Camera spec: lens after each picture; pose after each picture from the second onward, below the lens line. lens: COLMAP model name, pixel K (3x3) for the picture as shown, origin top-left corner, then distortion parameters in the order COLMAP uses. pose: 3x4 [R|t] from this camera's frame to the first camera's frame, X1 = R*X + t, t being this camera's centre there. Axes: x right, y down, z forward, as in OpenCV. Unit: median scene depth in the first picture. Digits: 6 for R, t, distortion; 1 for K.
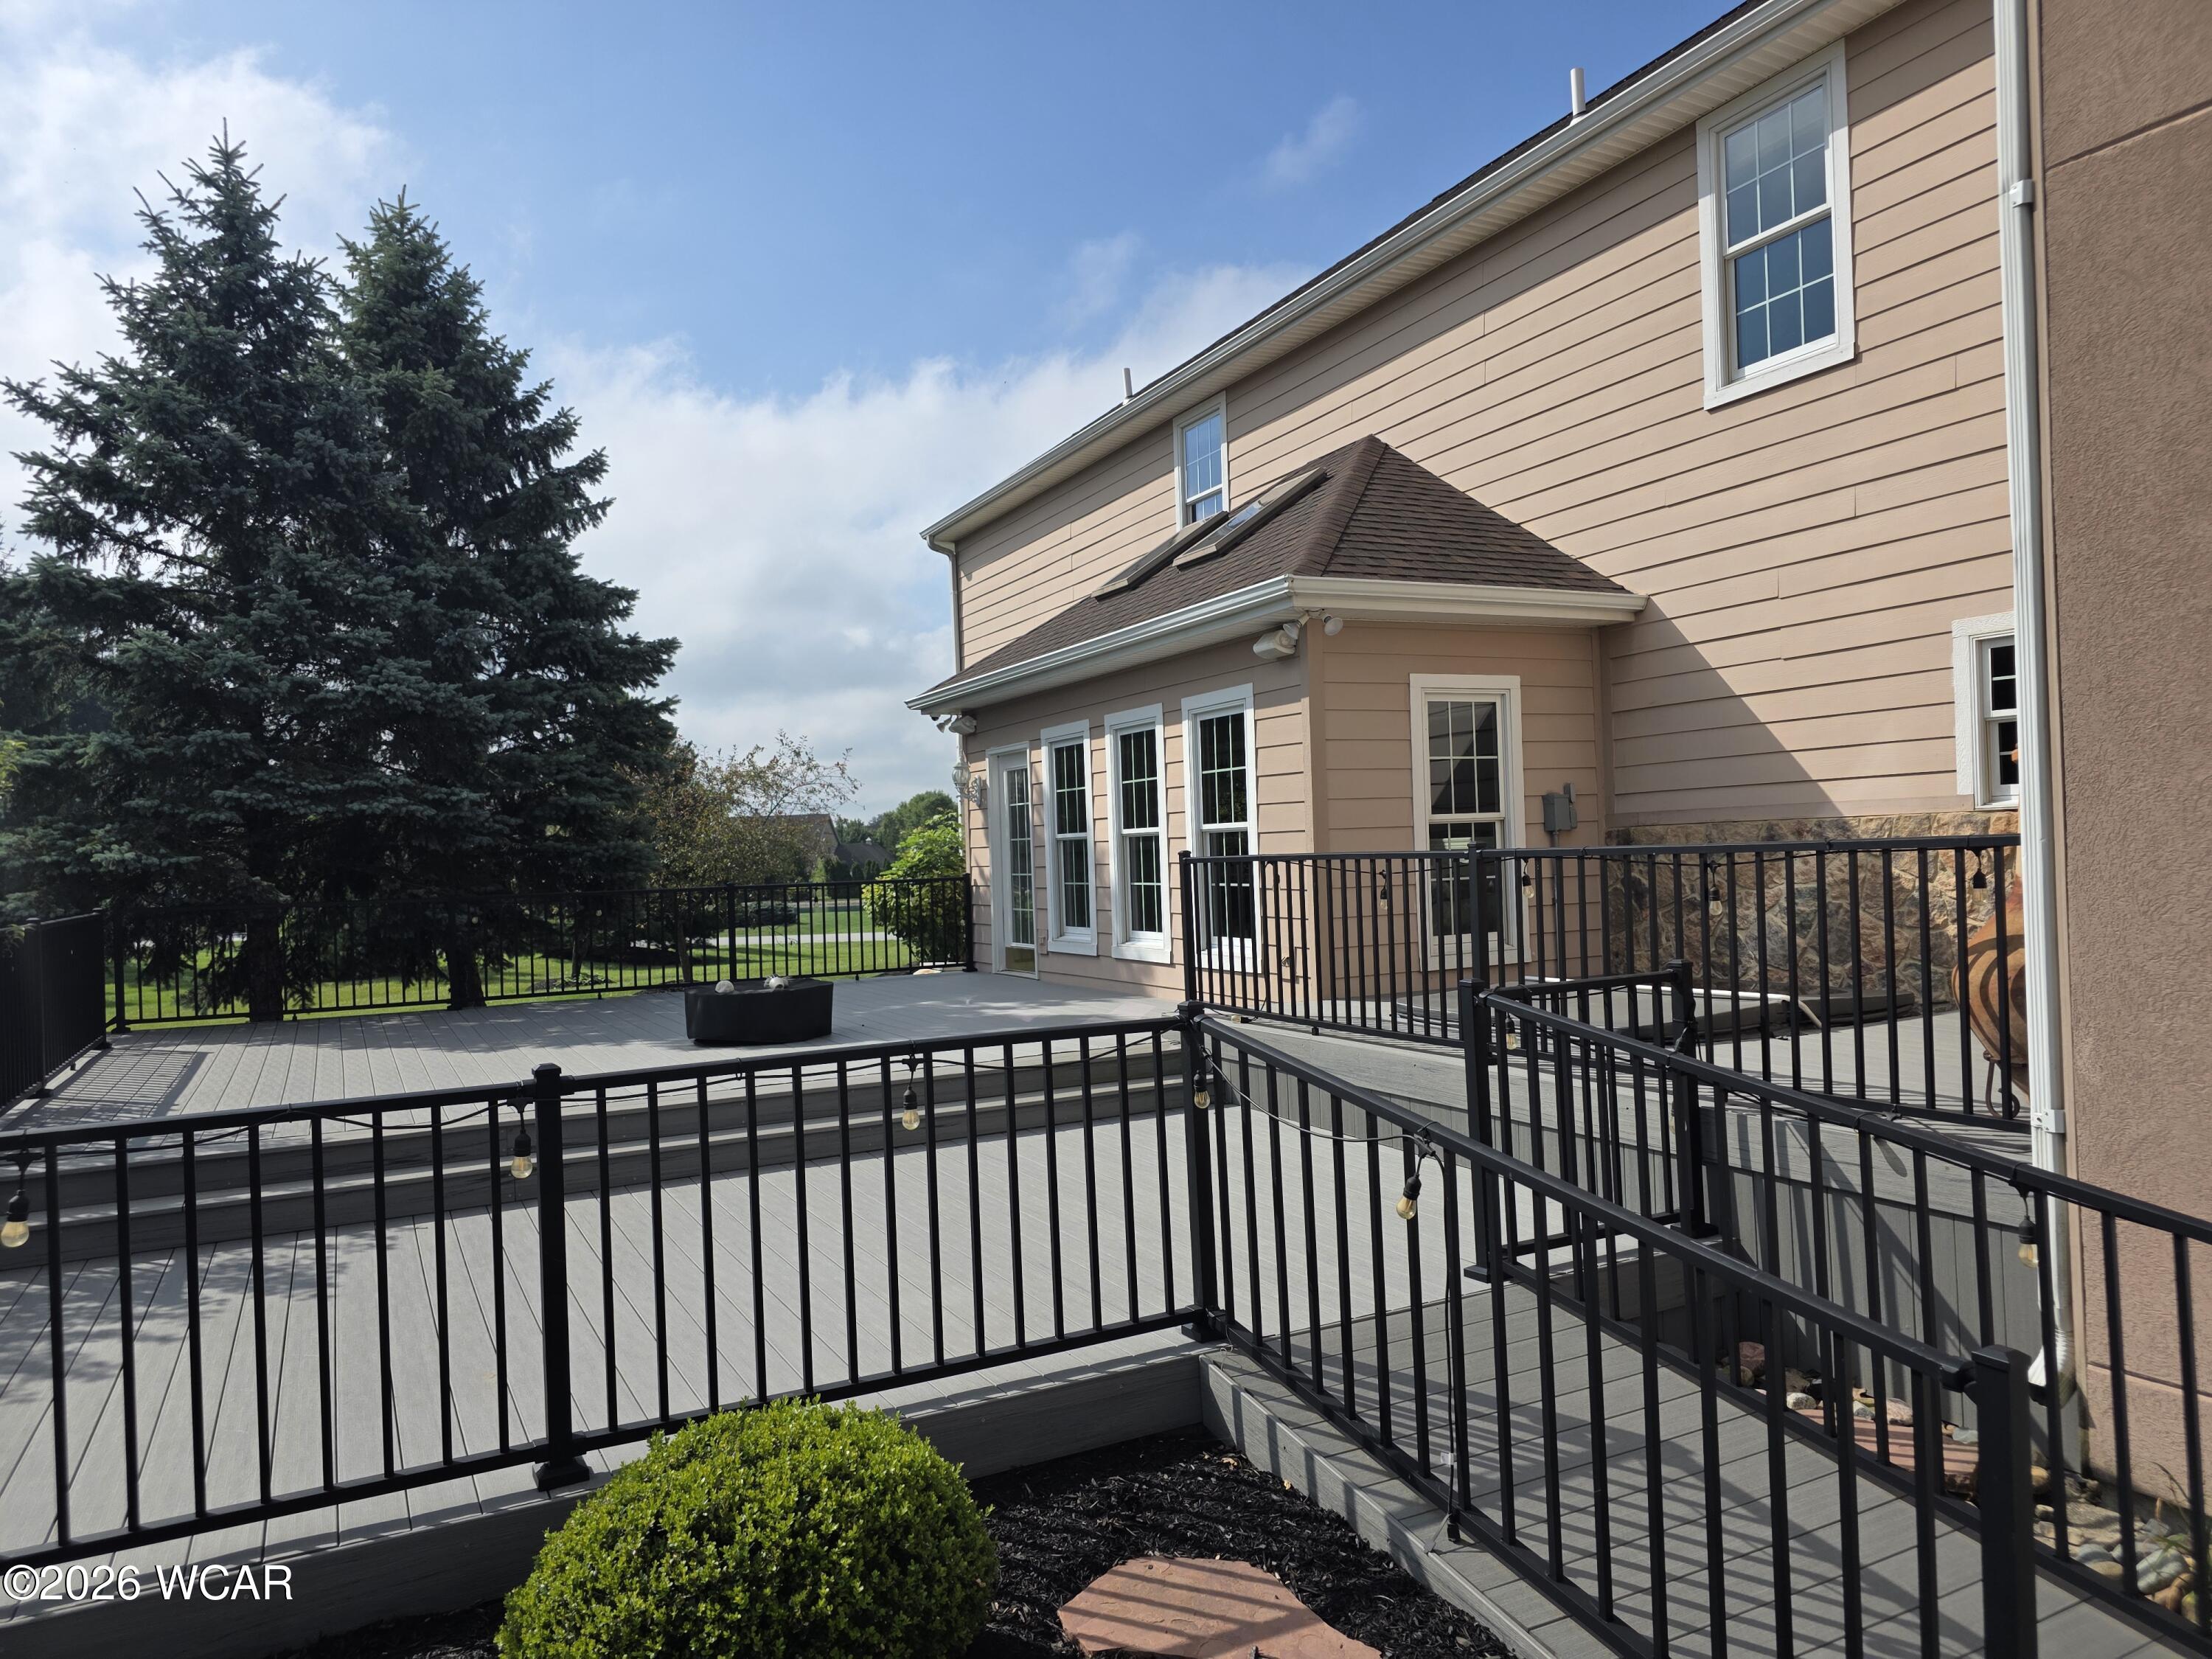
lens RADIAL K [[1483.8, 0, 1100.5], [0, 1483.8, 845.7], [0, 0, 1]] dist [0.070558, -0.067104]
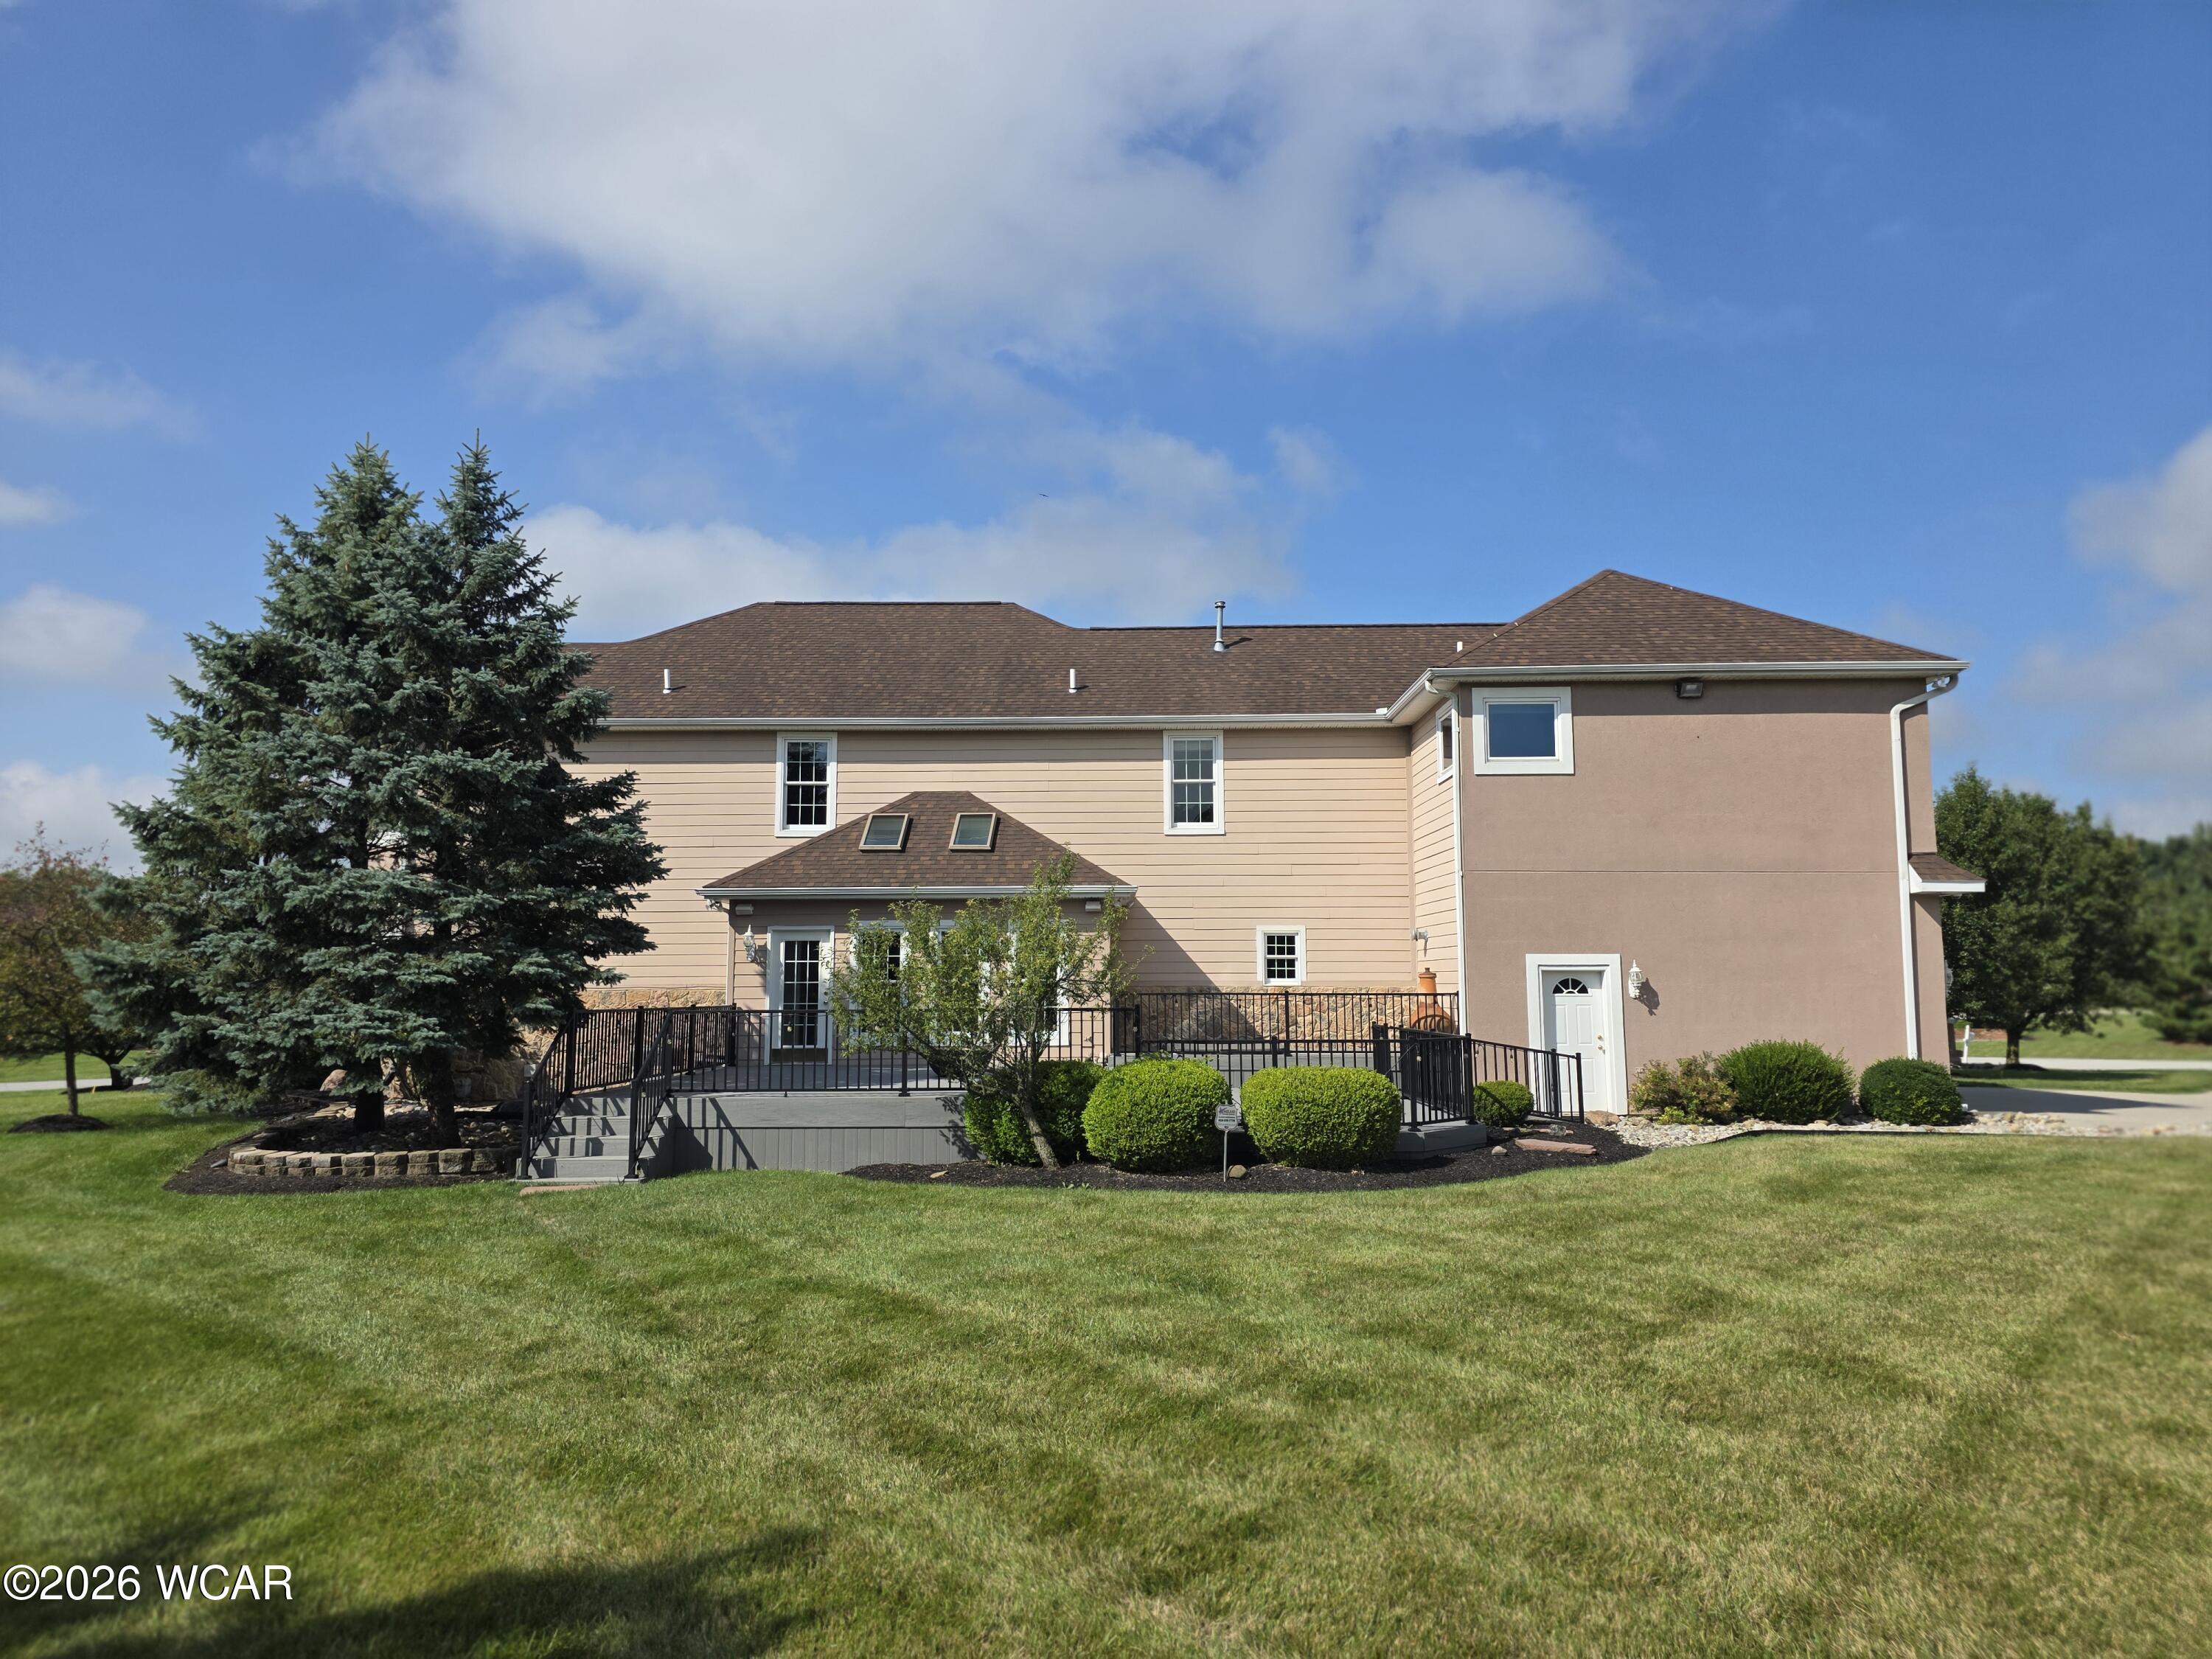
lens RADIAL K [[1483.8, 0, 1113.0], [0, 1483.8, 842.7], [0, 0, 1]] dist [0.070558, -0.067104]
pose [[0.459629, 0.120502, 0.879898, -1.895720], [-0.015300, 0.991680, -0.127818, 0.066138], [-0.887979, 0.045287, 0.457648, -0.138061]]
